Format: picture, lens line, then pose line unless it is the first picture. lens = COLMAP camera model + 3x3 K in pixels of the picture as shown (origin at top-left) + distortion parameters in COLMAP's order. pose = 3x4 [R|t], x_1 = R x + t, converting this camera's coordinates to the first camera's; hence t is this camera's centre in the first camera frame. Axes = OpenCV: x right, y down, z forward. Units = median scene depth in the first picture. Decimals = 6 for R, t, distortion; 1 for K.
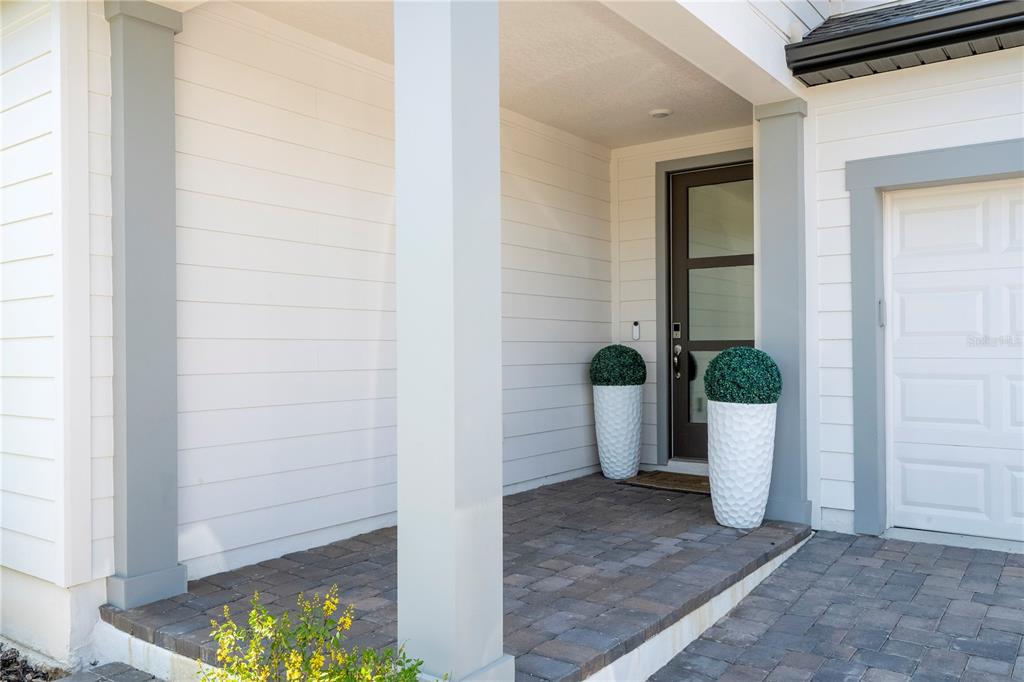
lens RADIAL K [[815.2, 0, 513.3], [0, 815.2, 342.9], [0, 0, 1]] dist [0.000665, -0.001057]
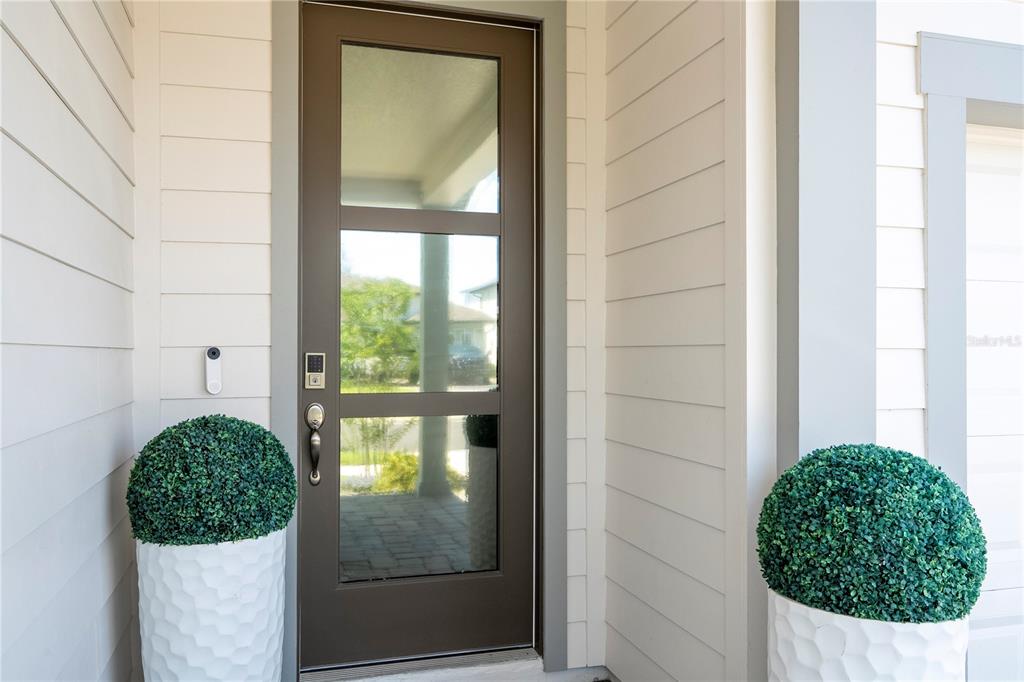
lens RADIAL K [[815.2, 0, 514.1], [0, 815.2, 339.3], [0, 0, 1]] dist [0.000665, -0.001057]
pose [[0.594308, 0.015470, 0.804089, -0.082413], [-0.008595, 0.999880, -0.012884, -0.028260], [-0.804192, 0.000746, 0.594369, 0.697242]]
